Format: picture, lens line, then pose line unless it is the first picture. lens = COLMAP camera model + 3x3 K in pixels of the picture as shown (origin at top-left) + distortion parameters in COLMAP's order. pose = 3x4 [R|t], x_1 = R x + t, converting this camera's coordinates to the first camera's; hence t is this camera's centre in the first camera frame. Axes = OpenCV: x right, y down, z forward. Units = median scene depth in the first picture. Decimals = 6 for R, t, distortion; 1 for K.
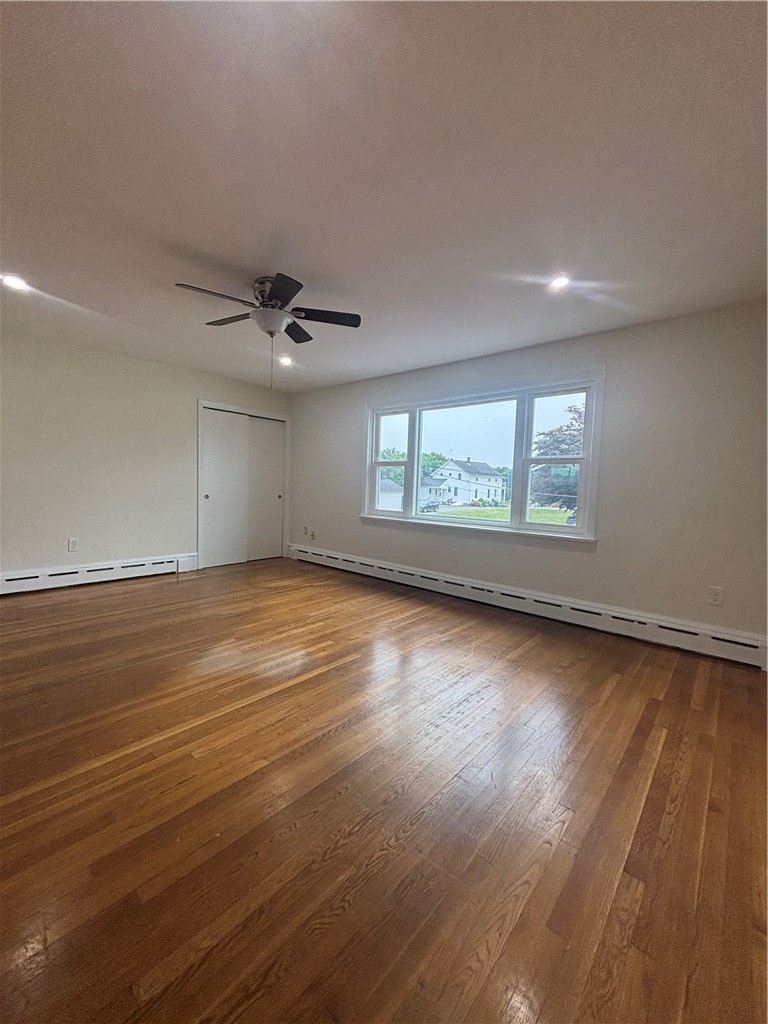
lens RADIAL K [[408.7, 0, 384.0], [0, 408.7, 512.0], [0, 0, 1]] dist [0.001128, -0.000075]
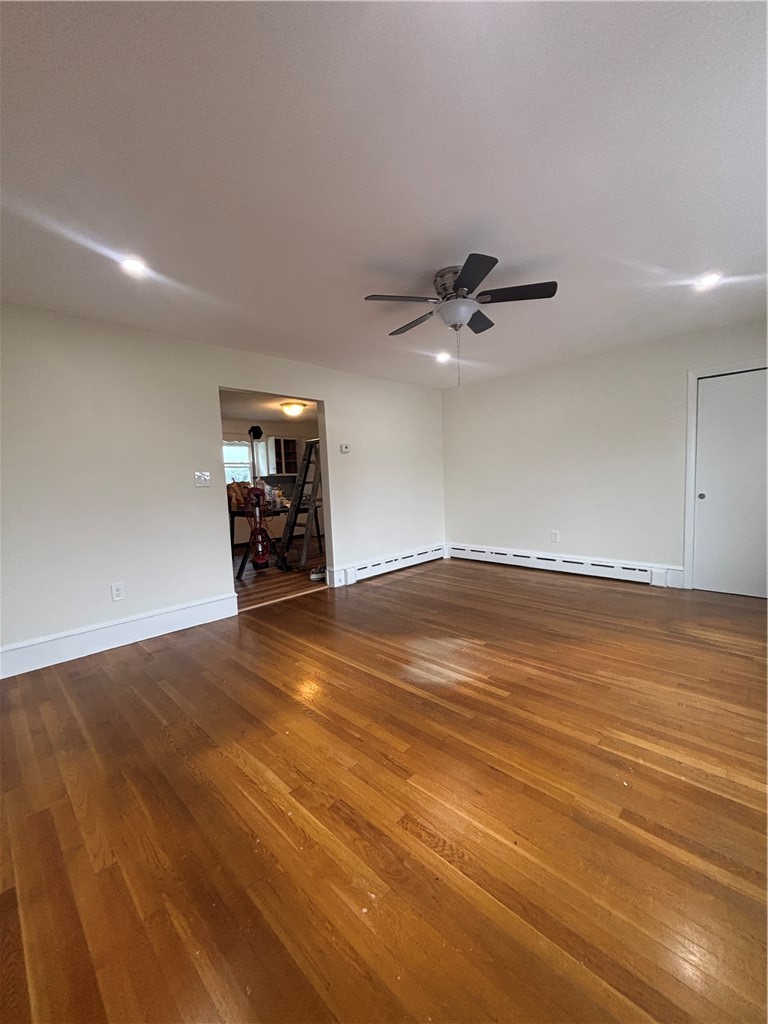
lens RADIAL K [[408.7, 0, 384.0], [0, 408.7, 512.0], [0, 0, 1]] dist [0.001128, -0.000075]
pose [[-0.051887, 0.053425, -0.997223, 0.588157], [-0.035979, 0.997820, 0.055329, -0.049697], [0.998005, 0.038750, -0.049852, 0.758801]]
